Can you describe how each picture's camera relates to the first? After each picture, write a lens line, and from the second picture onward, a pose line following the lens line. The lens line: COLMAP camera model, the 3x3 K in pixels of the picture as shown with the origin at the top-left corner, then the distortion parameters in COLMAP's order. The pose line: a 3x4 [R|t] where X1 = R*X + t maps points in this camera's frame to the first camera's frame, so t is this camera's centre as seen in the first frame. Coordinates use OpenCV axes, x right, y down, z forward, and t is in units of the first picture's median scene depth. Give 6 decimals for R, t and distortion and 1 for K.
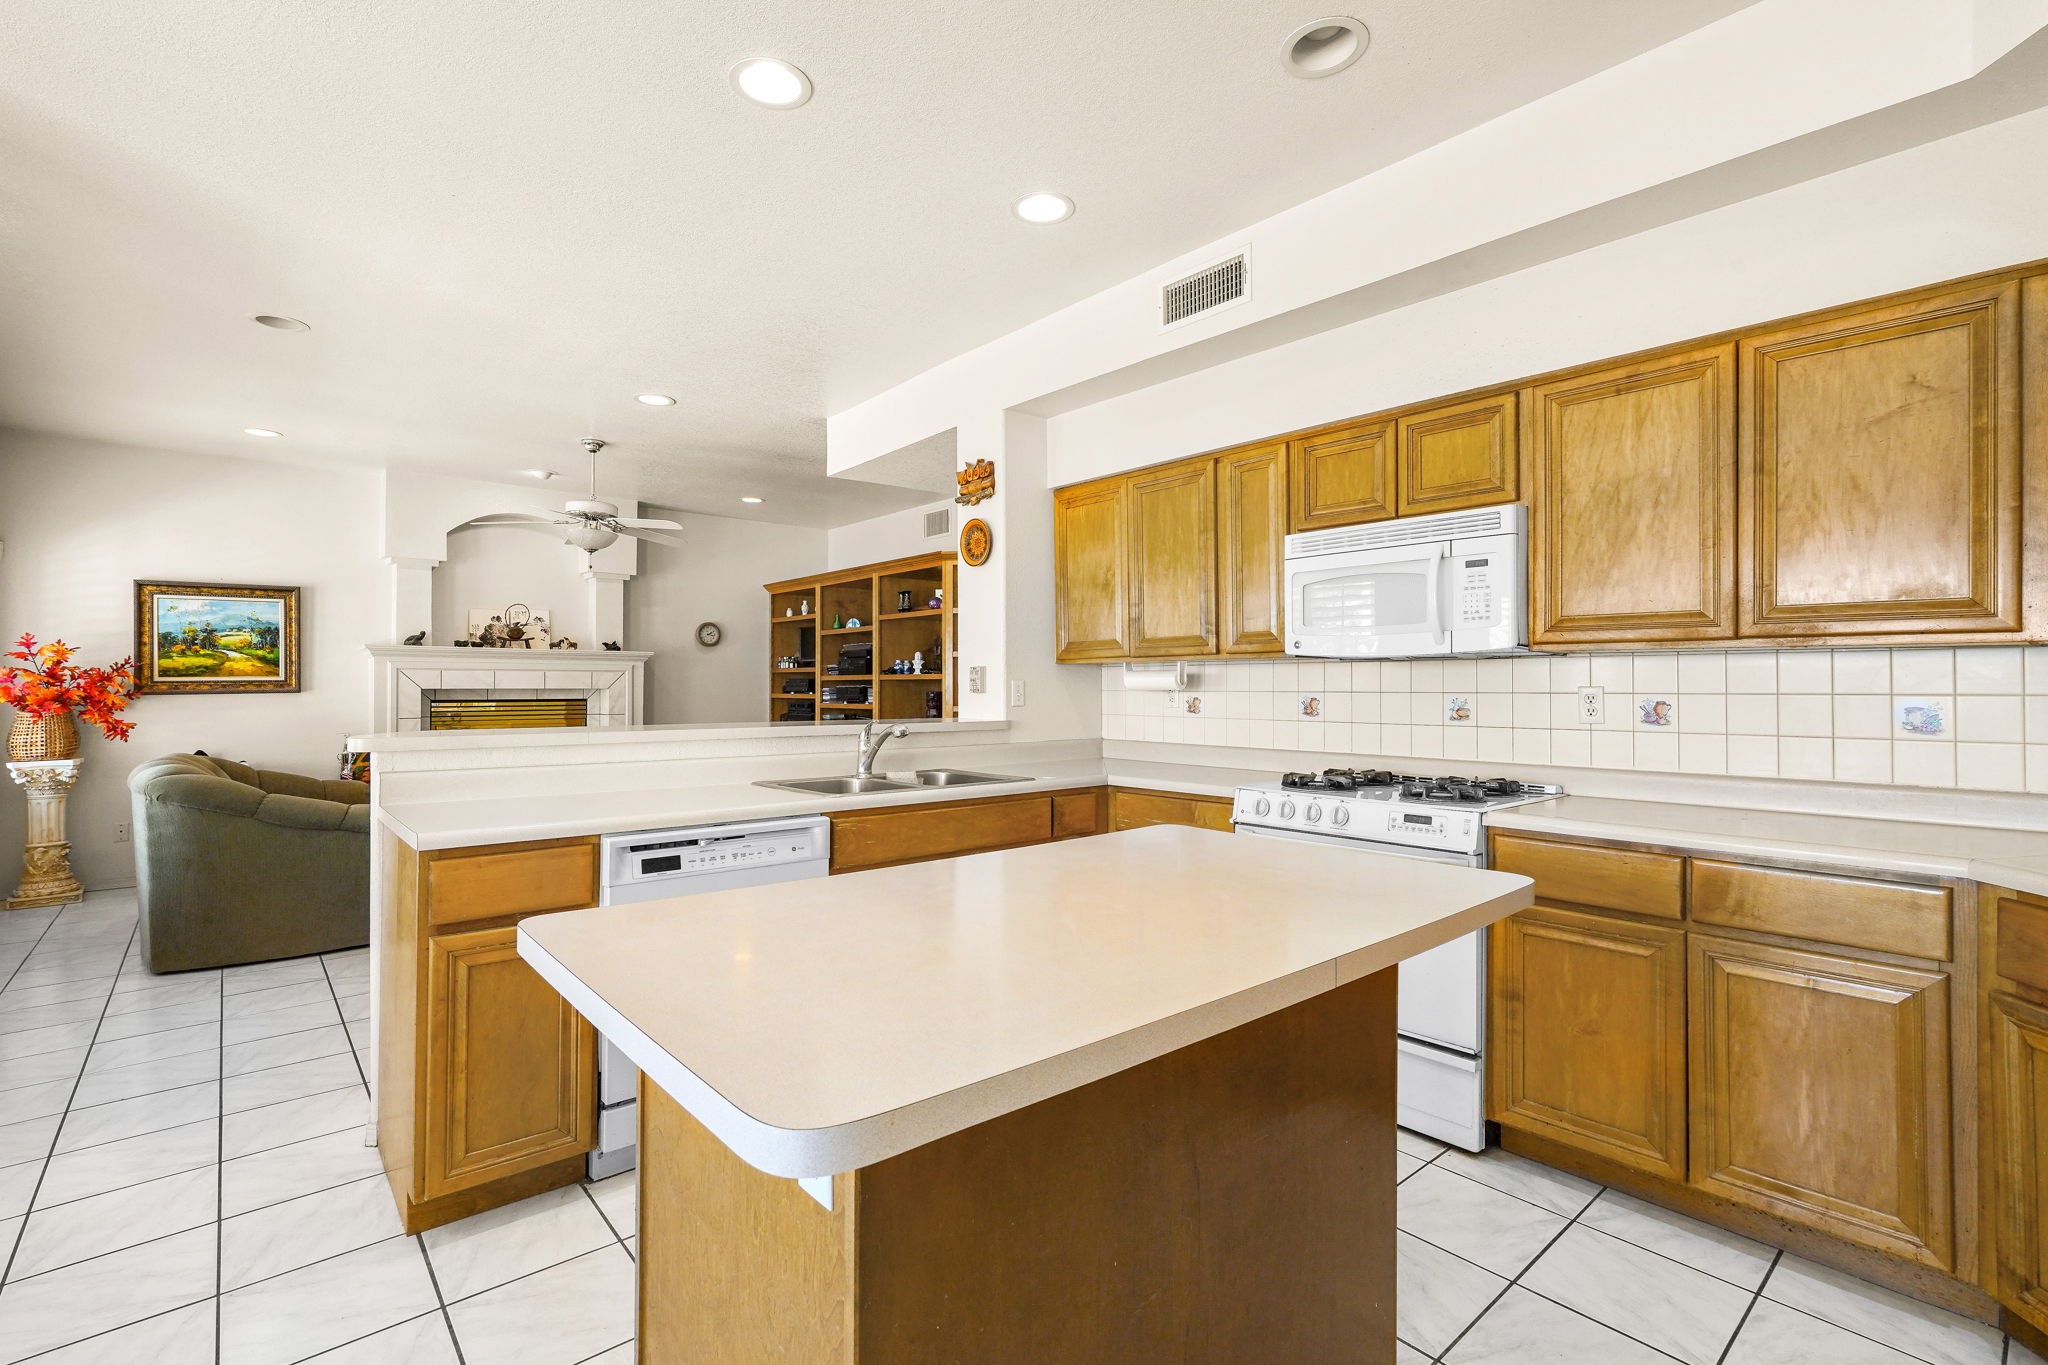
lens RADIAL K [[927.9, 0, 1024.7], [0, 927.9, 675.7], [0, 0, 1]] dist [-0.002068, -0.000113]
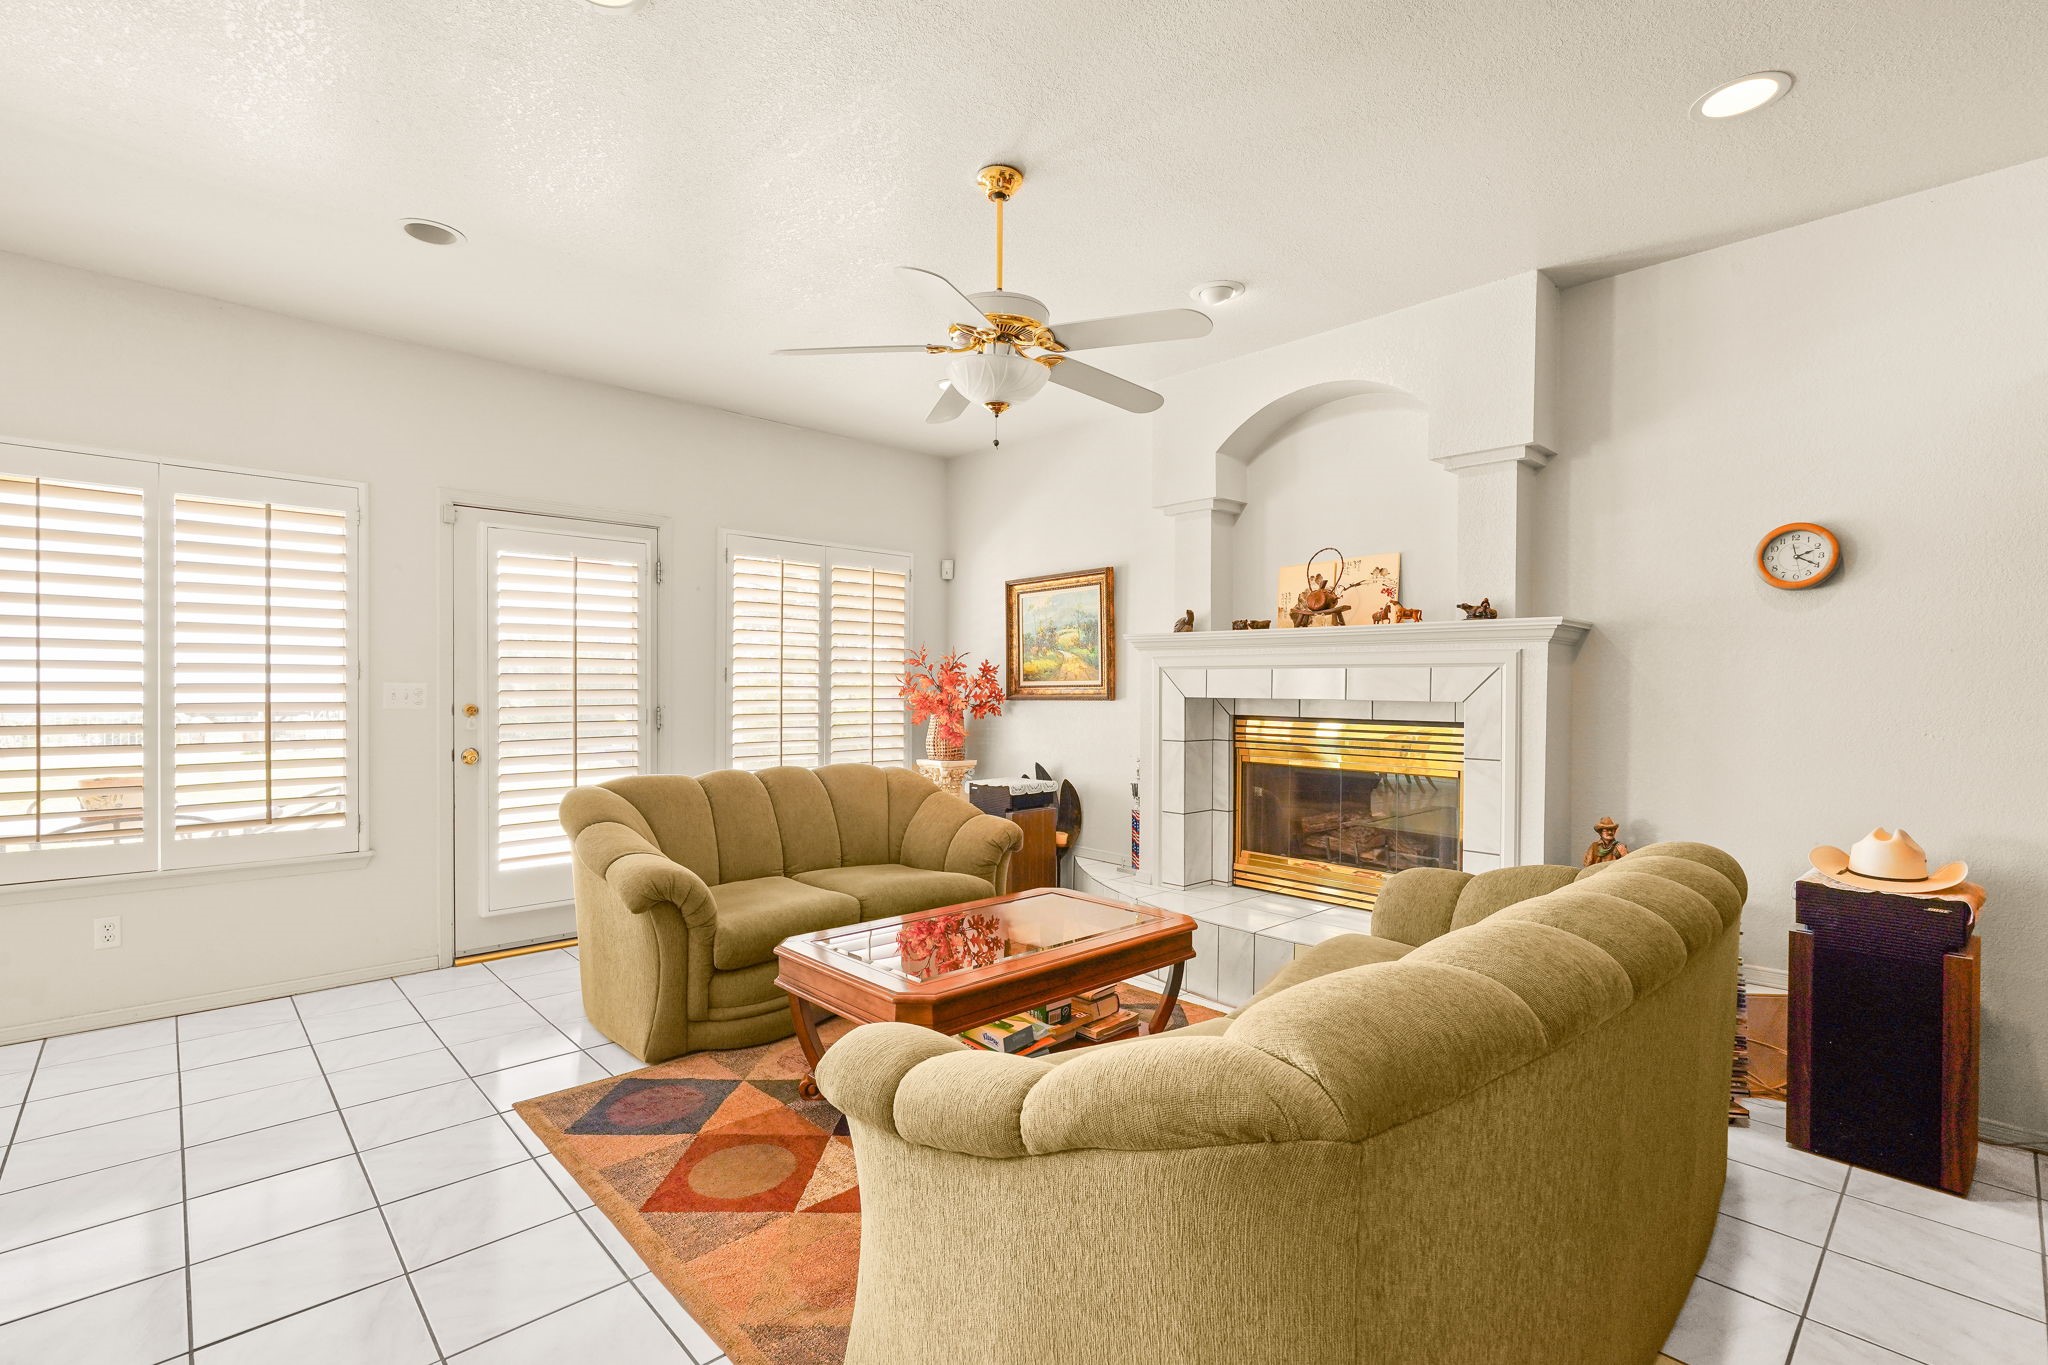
lens RADIAL K [[927.9, 0, 1024.9], [0, 927.9, 690.4], [0, 0, 1]] dist [-0.002068, -0.000113]
pose [[0.042734, 0.000369, -0.999086, 0.004795], [-0.000967, 0.999999, 0.000328, 0.009002], [0.999086, 0.000952, 0.042734, 0.849416]]
